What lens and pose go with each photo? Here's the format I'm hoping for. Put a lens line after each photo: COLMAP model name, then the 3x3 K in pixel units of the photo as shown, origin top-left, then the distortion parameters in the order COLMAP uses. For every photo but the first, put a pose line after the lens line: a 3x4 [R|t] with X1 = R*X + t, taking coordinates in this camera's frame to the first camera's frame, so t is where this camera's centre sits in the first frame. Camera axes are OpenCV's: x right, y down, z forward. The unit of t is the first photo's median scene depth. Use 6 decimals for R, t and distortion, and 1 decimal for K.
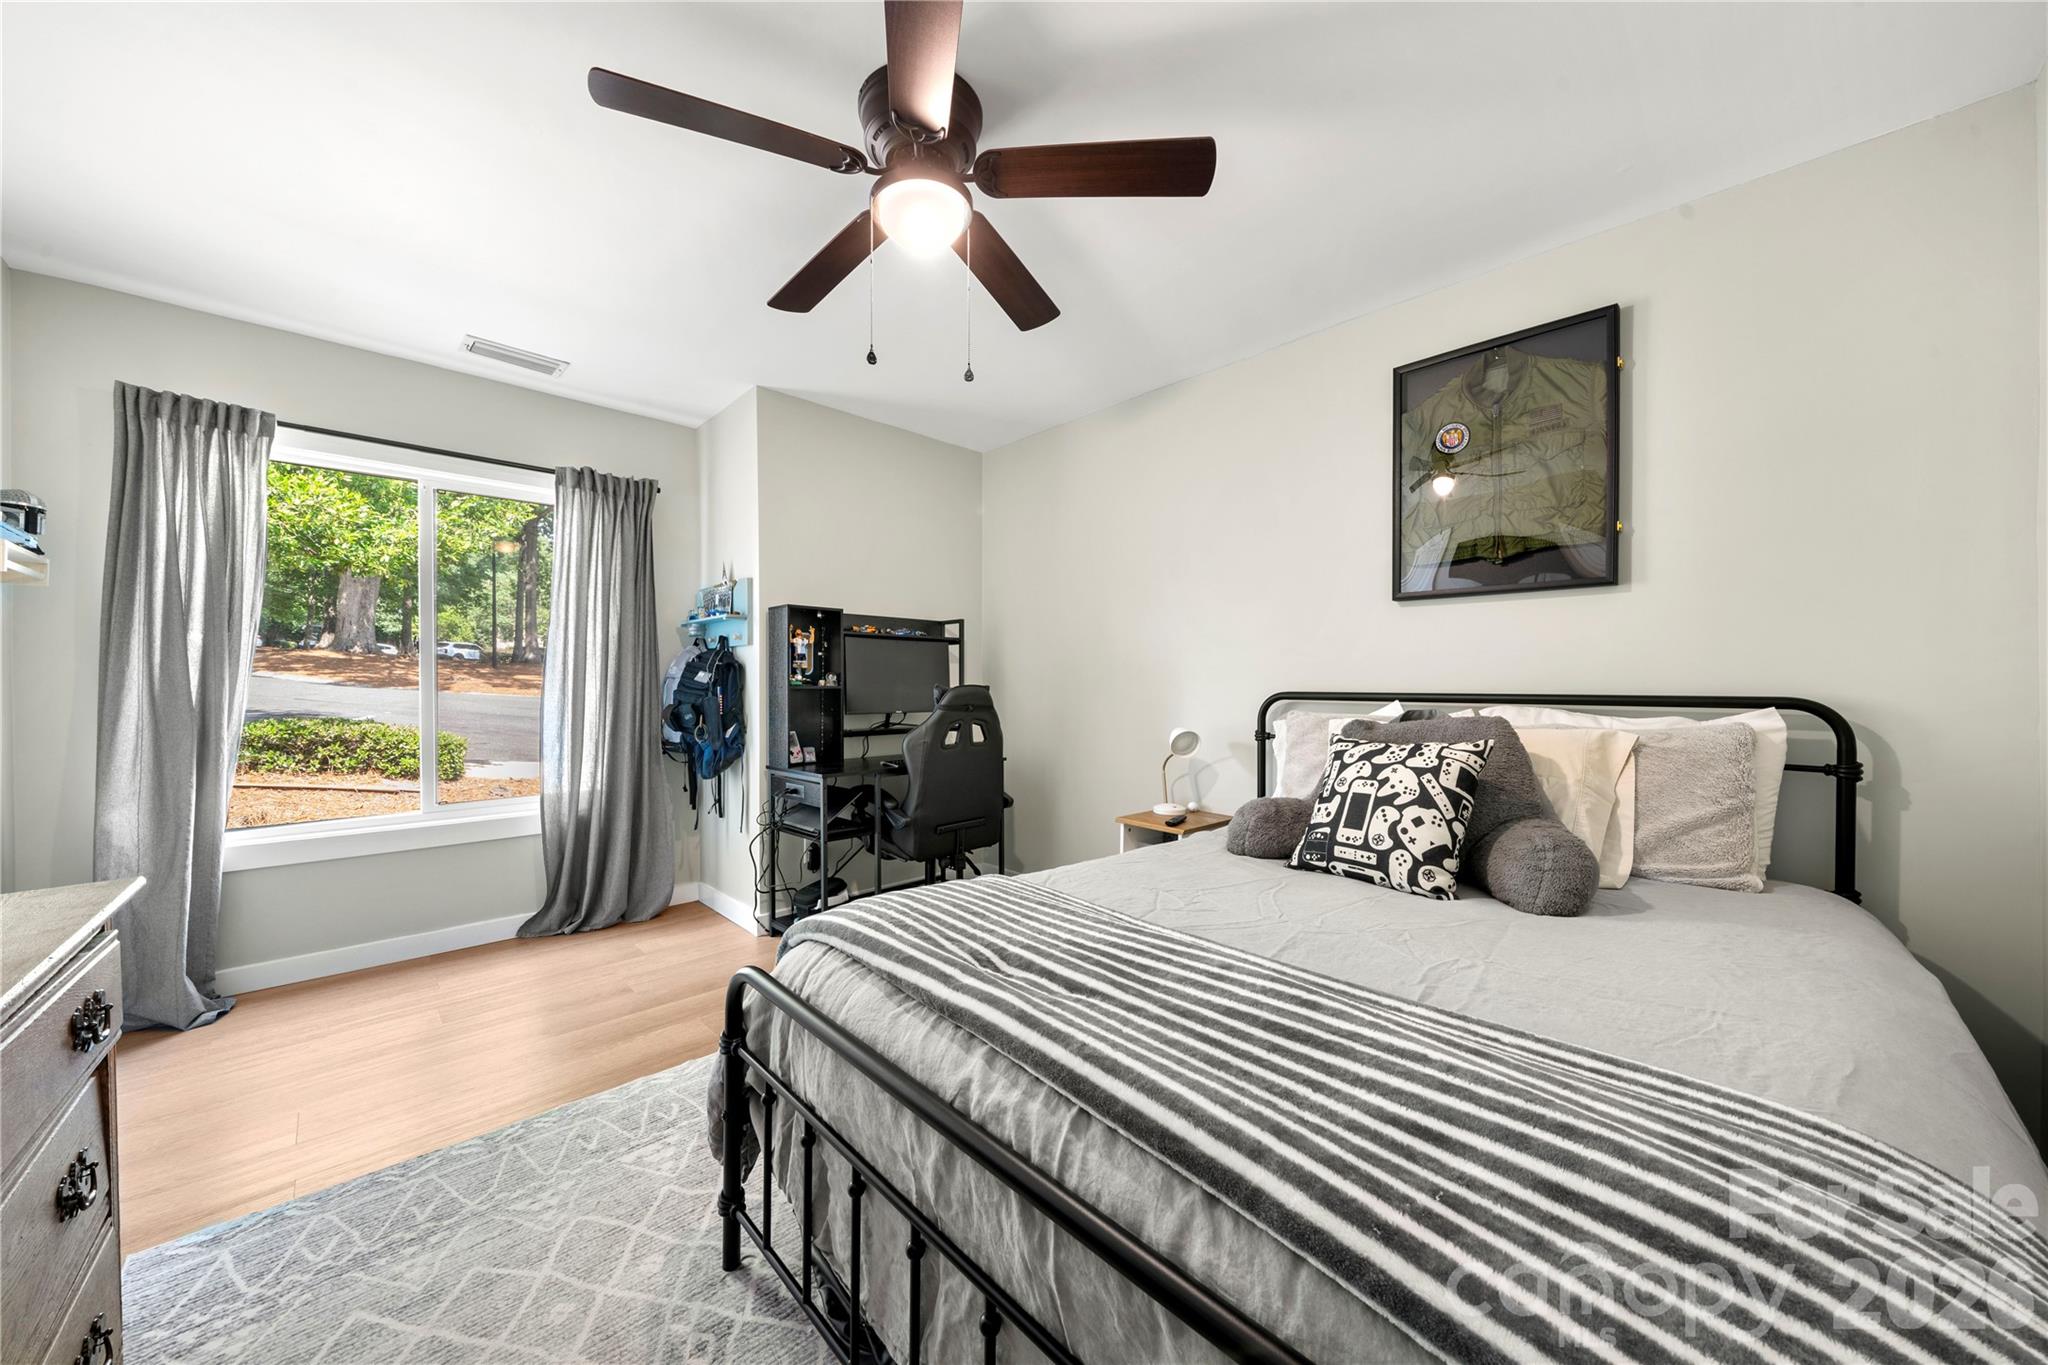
lens RADIAL K [[708.7, 0, 1024.4], [0, 708.7, 678.7], [0, 0, 1]] dist [-0.003399, -0.000227]
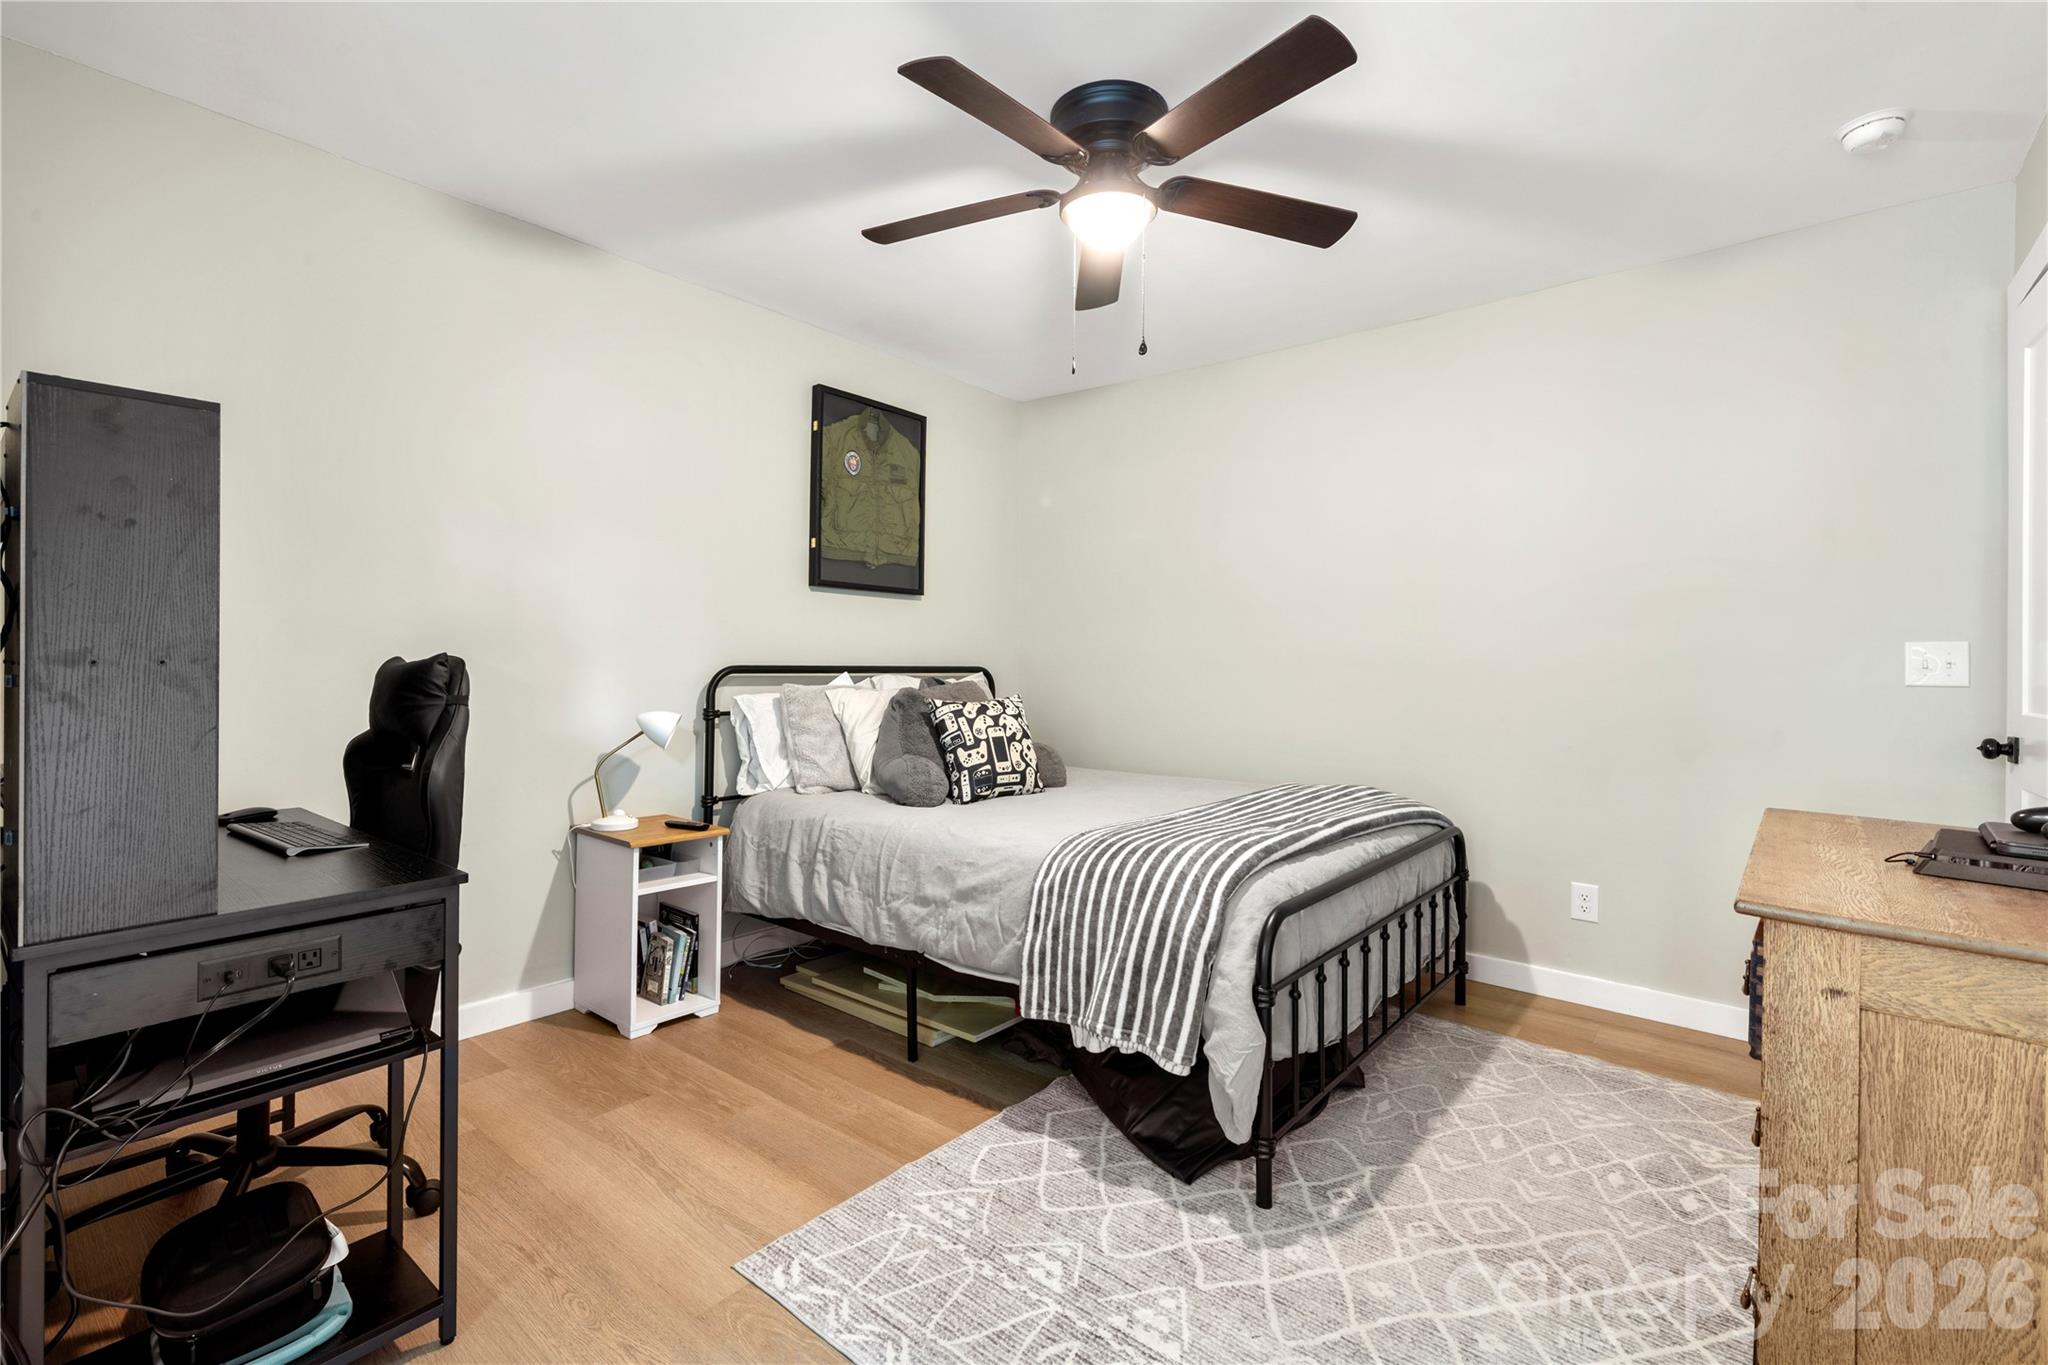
lens RADIAL K [[876.9, 0, 1020.5], [0, 876.9, 656.7], [0, 0, 1]] dist [0.000490, 0.000056]
pose [[-0.113480, 0.004173, 0.993532, -1.283823], [-0.019616, 0.999787, -0.006440, 0.011951], [-0.993347, -0.020220, -0.113374, 1.161673]]
